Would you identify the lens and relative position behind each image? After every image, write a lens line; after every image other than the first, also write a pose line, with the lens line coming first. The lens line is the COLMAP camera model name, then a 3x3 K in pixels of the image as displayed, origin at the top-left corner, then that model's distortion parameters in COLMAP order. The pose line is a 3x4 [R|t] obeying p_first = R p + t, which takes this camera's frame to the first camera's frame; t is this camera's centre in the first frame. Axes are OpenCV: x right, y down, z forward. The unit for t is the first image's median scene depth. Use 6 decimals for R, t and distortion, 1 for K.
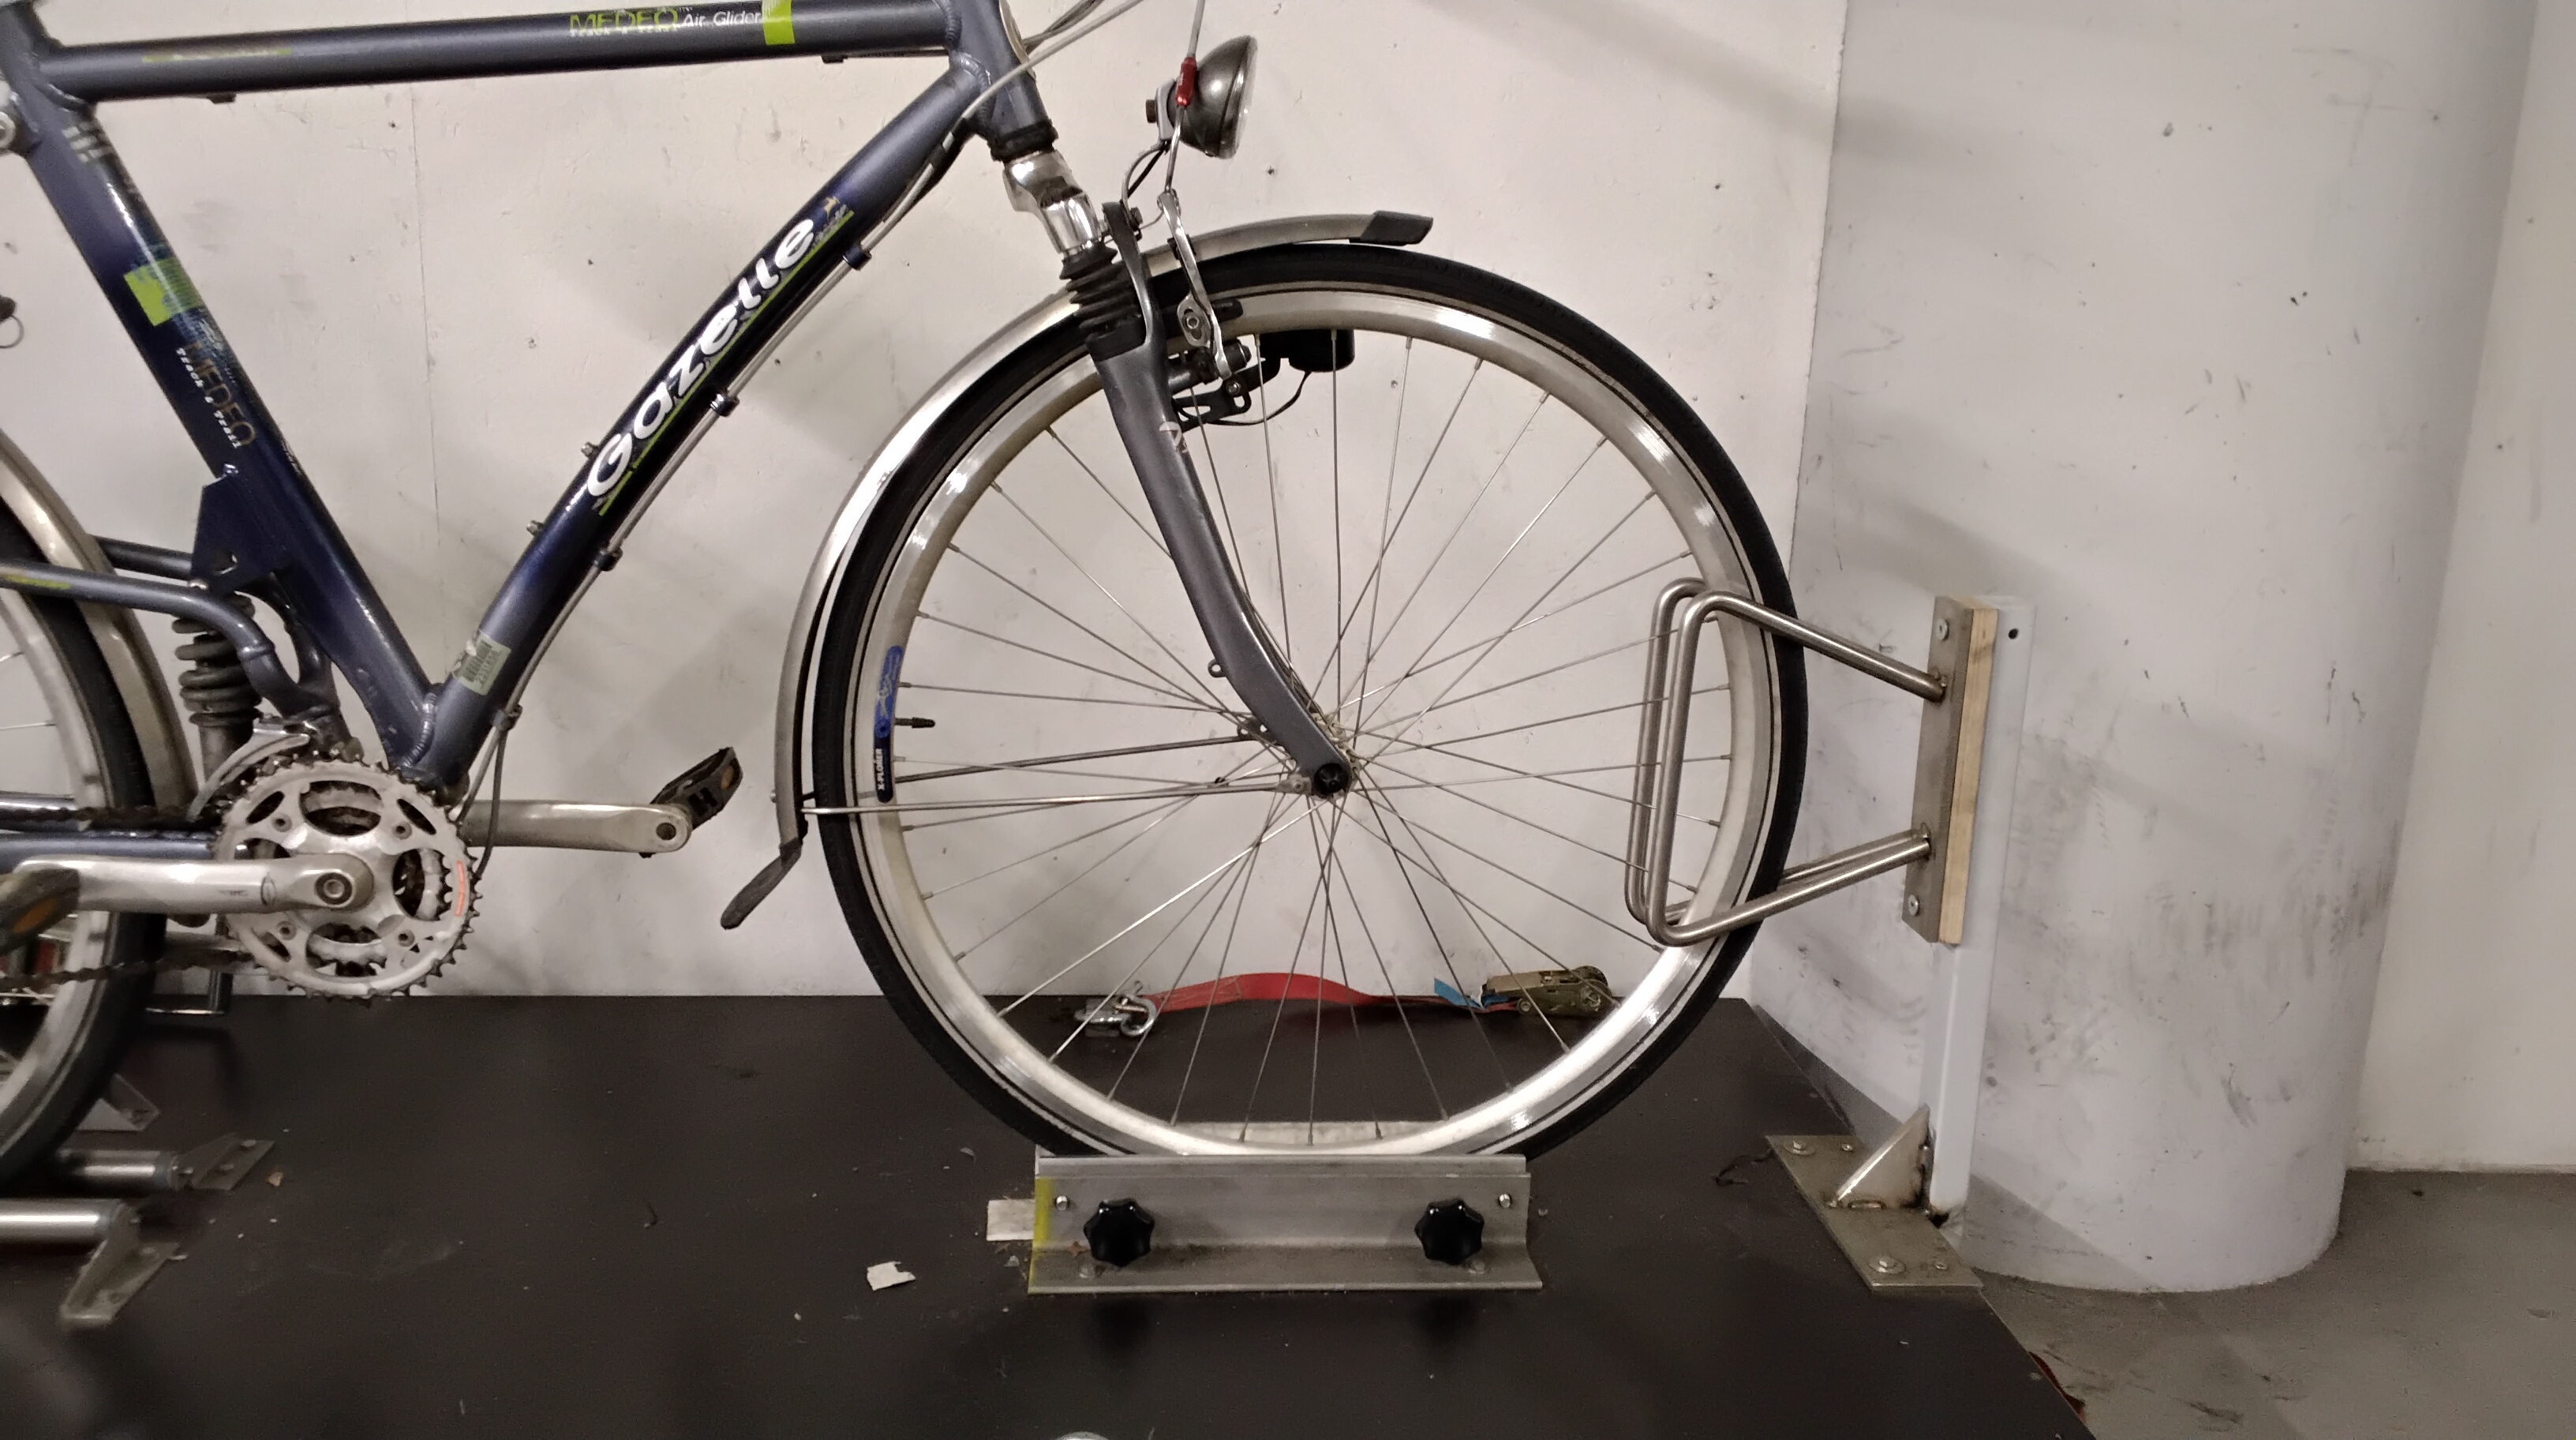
lens RADIAL K [[2046.8, 0, 1312.5], [0, 2046.8, 718.6], [0, 0, 1]] dist [0.084423, -0.120282]
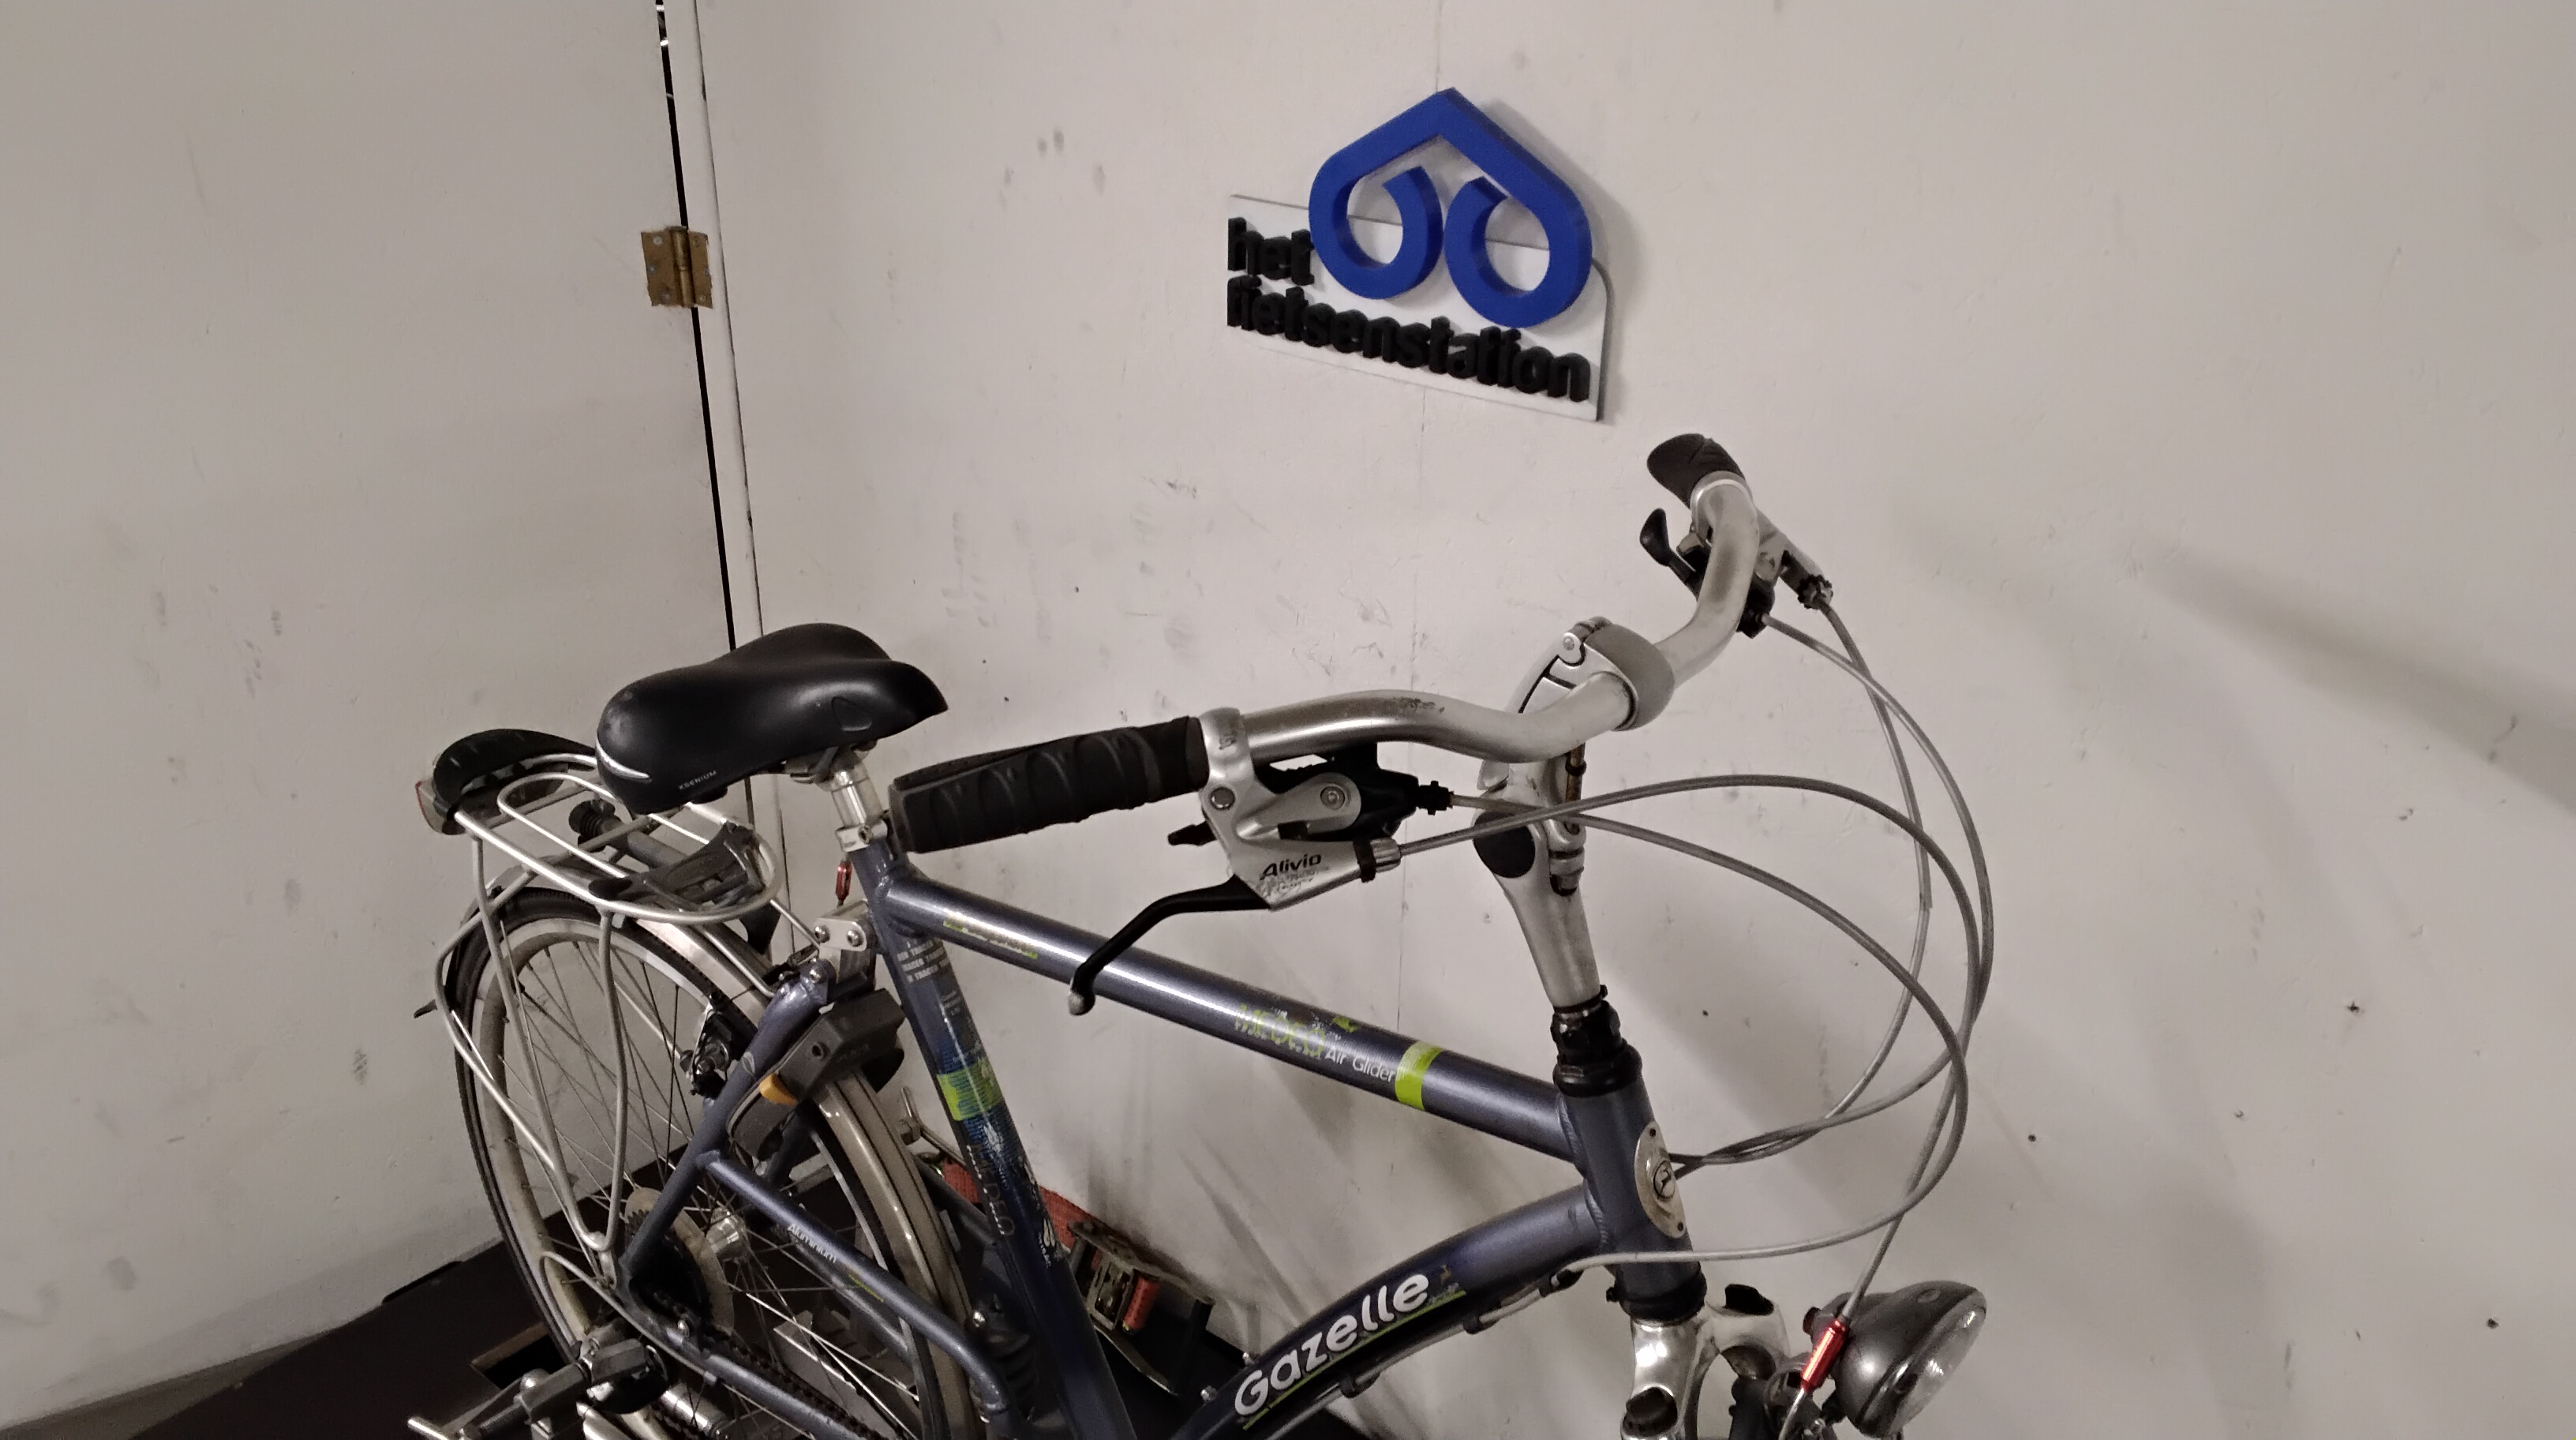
lens RADIAL K [[2046.8, 0, 1288.5], [0, 2046.8, 715.9], [0, 0, 1]] dist [0.084423, -0.120282]
pose [[0.710702, 0.253683, -0.656161, 0.215905], [-0.142974, 0.965339, 0.218357, -0.624295], [0.688811, -0.061373, 0.722338, 0.330943]]
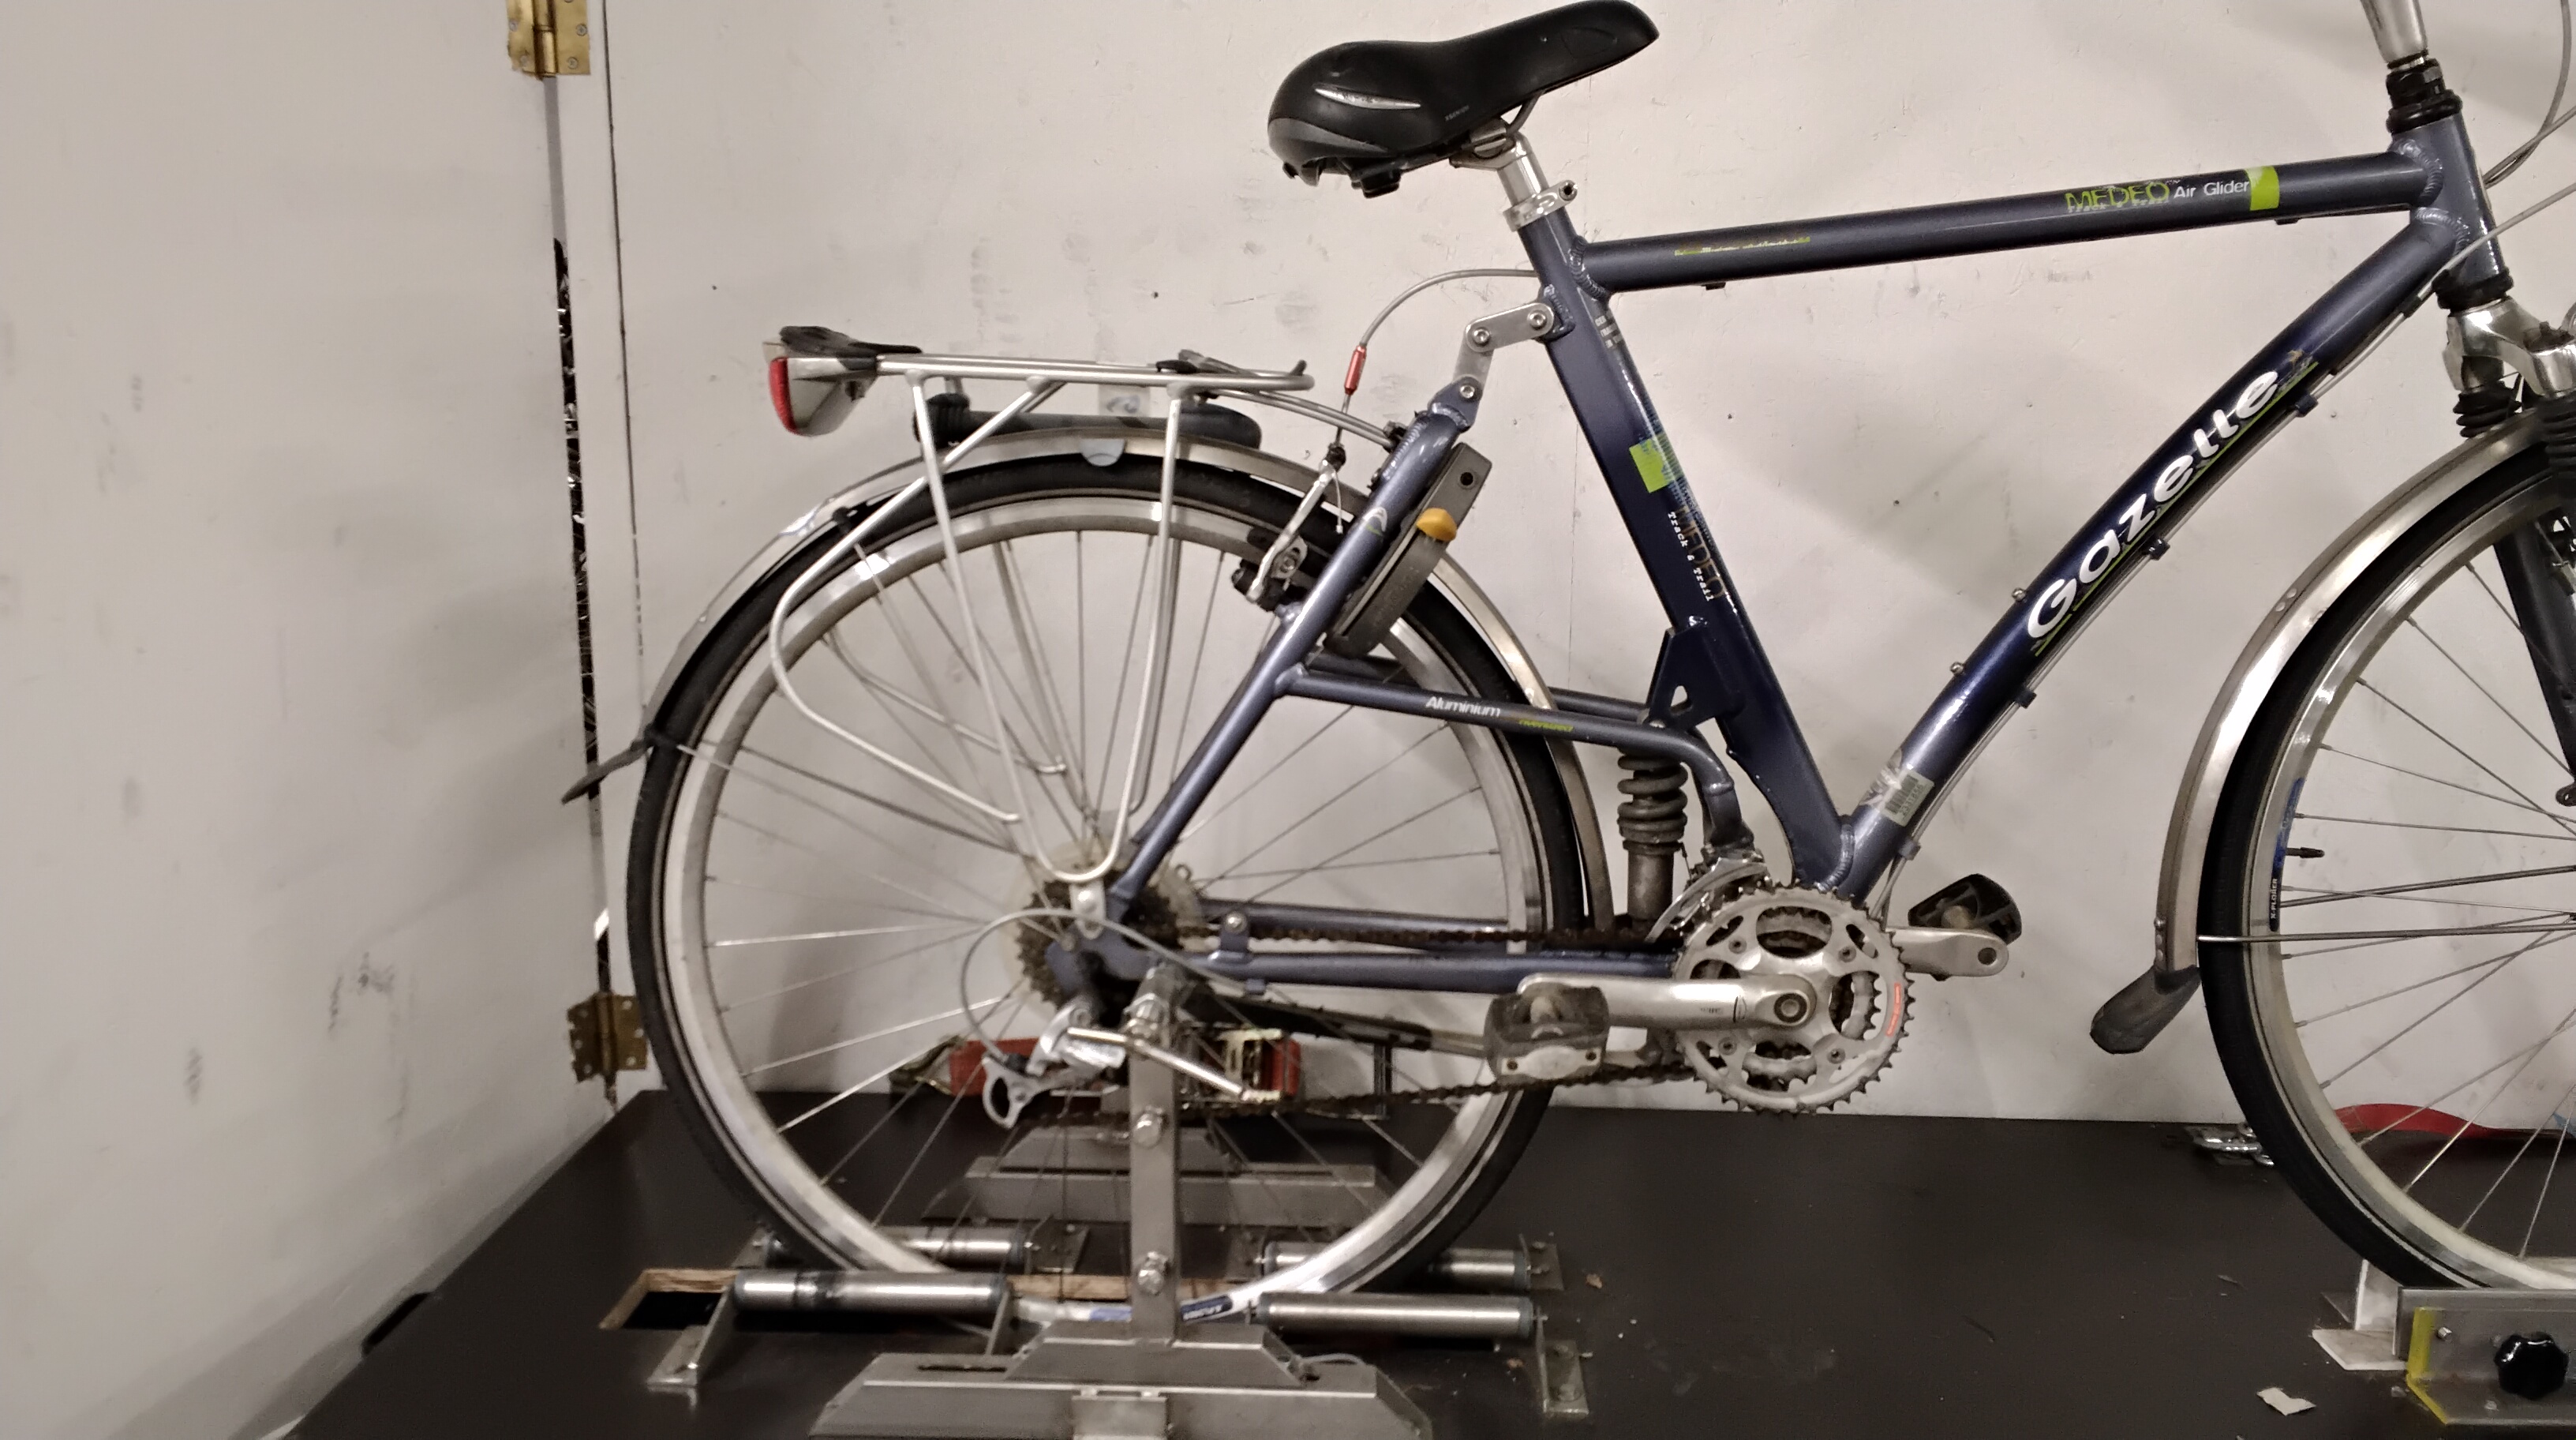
lens RADIAL K [[2046.8, 0, 1294.7], [0, 2046.8, 716.2], [0, 0, 1]] dist [0.084423, -0.120282]
pose [[0.990974, -0.009759, -0.133695, -0.569991], [0.002070, 0.998342, -0.057532, -0.007550], [0.134035, 0.056735, 0.989351, -0.092496]]
